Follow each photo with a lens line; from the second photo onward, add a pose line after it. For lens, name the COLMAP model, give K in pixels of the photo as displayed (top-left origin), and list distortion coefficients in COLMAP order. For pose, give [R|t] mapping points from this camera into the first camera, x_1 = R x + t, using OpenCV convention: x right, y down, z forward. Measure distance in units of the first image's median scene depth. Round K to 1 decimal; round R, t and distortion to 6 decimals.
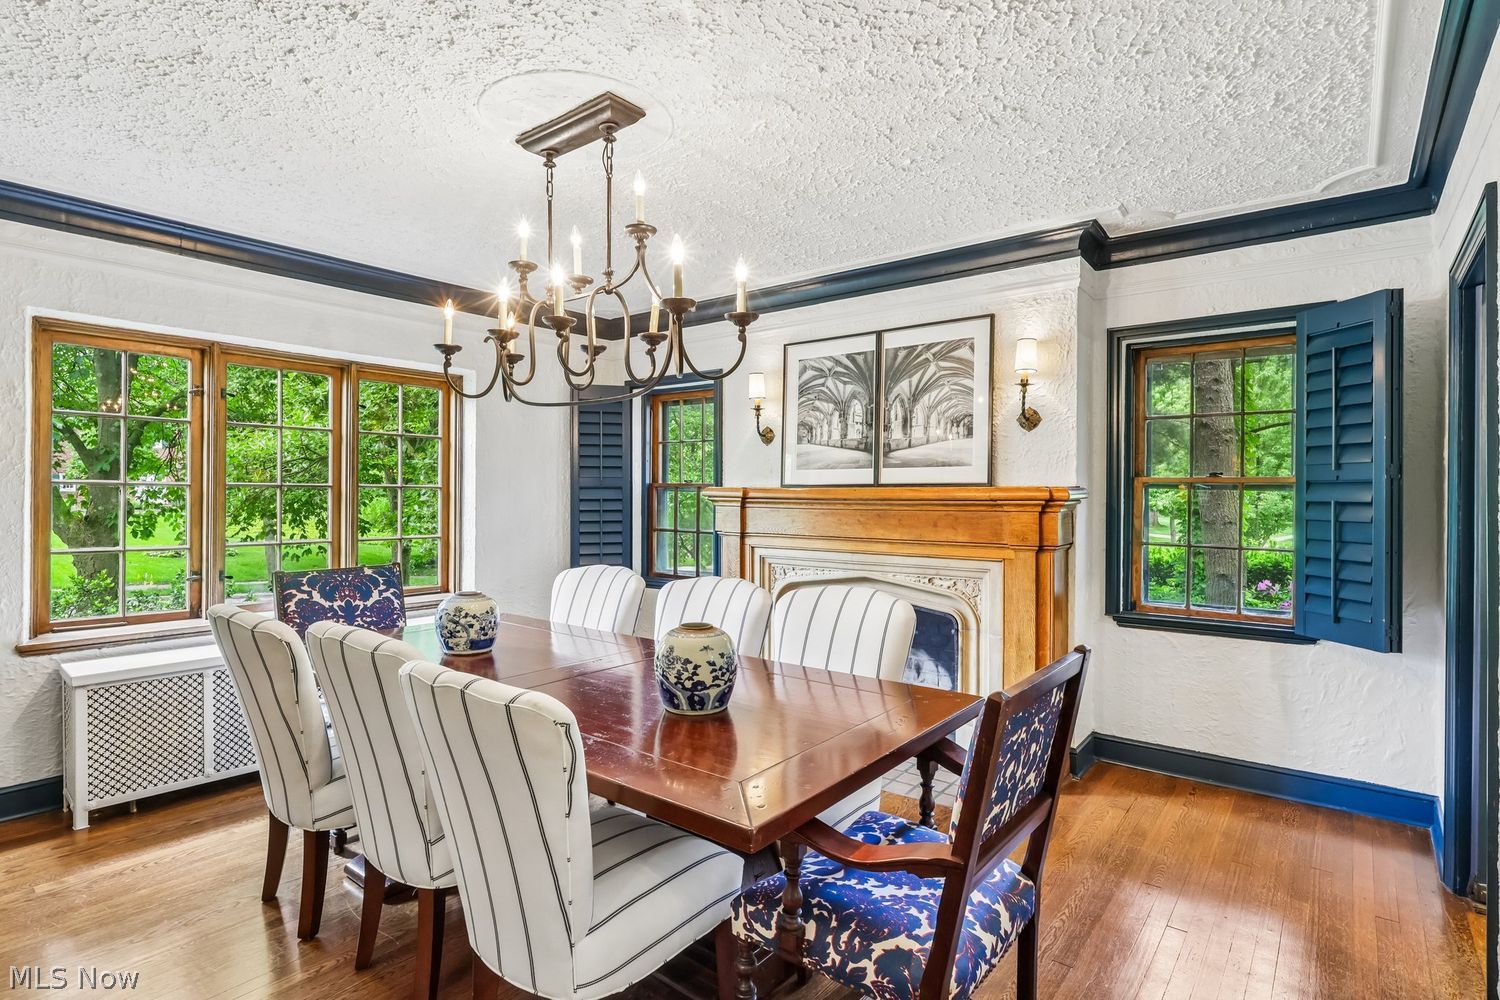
lens RADIAL K [[760.6, 0, 740.7], [0, 760.6, 500.7], [0, 0, 1]] dist [0.001367, 0.000270]
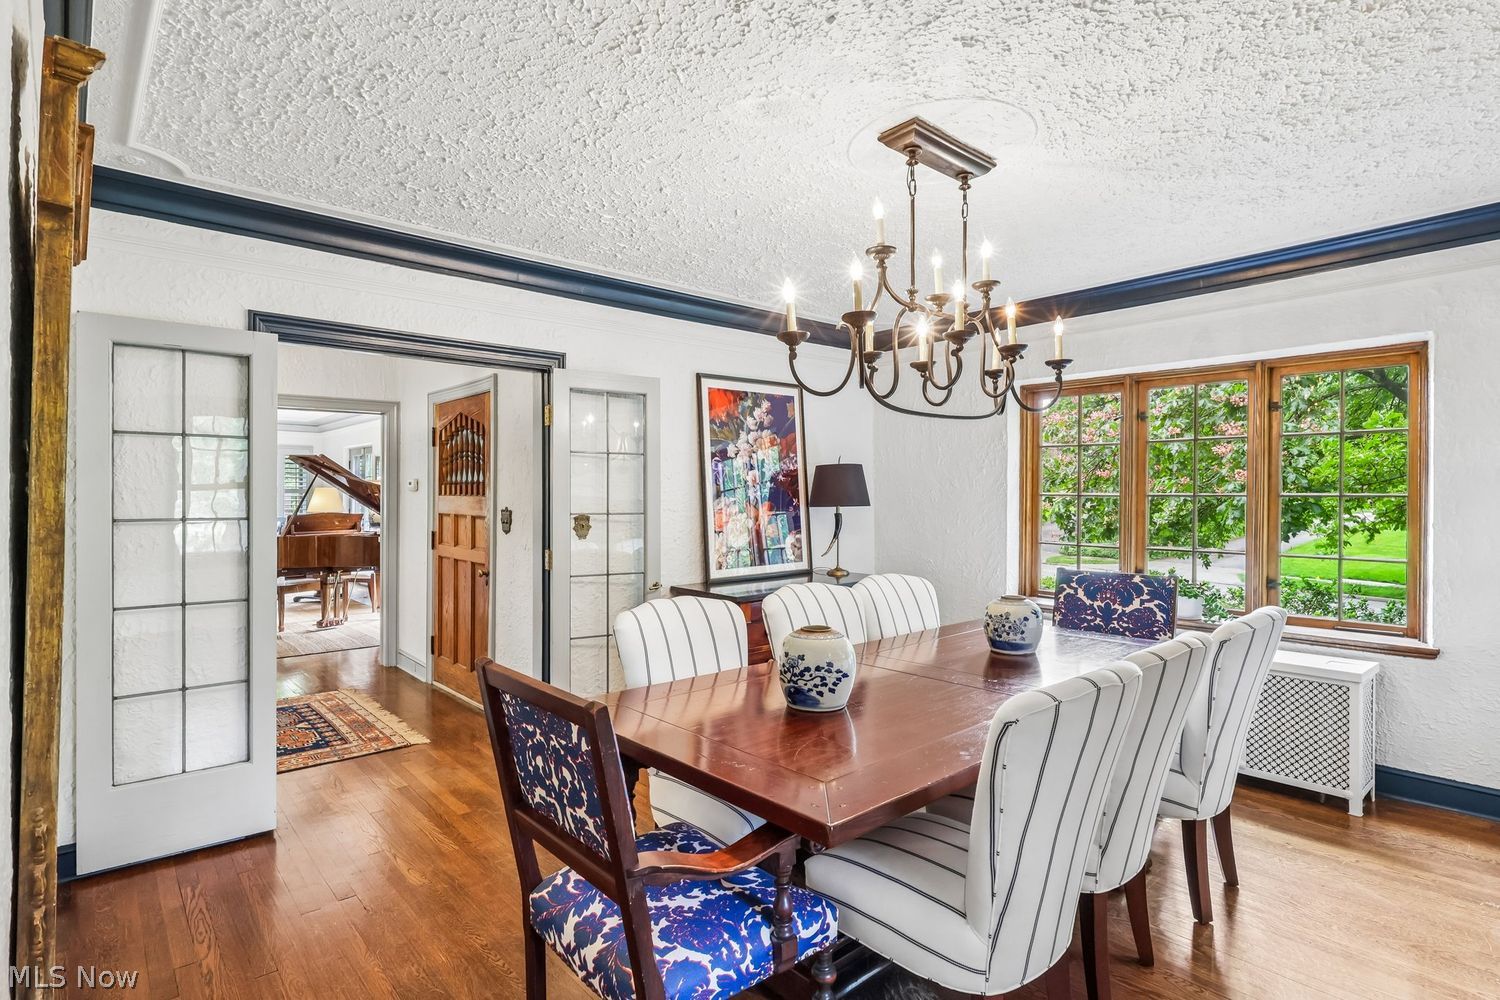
lens RADIAL K [[760.6, 0, 740.7], [0, 760.6, 500.7], [0, 0, 1]] dist [0.001367, 0.000270]
pose [[-0.172560, 0.001500, -0.984998, 0.646003], [-0.009608, 0.999949, 0.003206, -0.011331], [0.984952, 0.010017, -0.172537, 0.691578]]
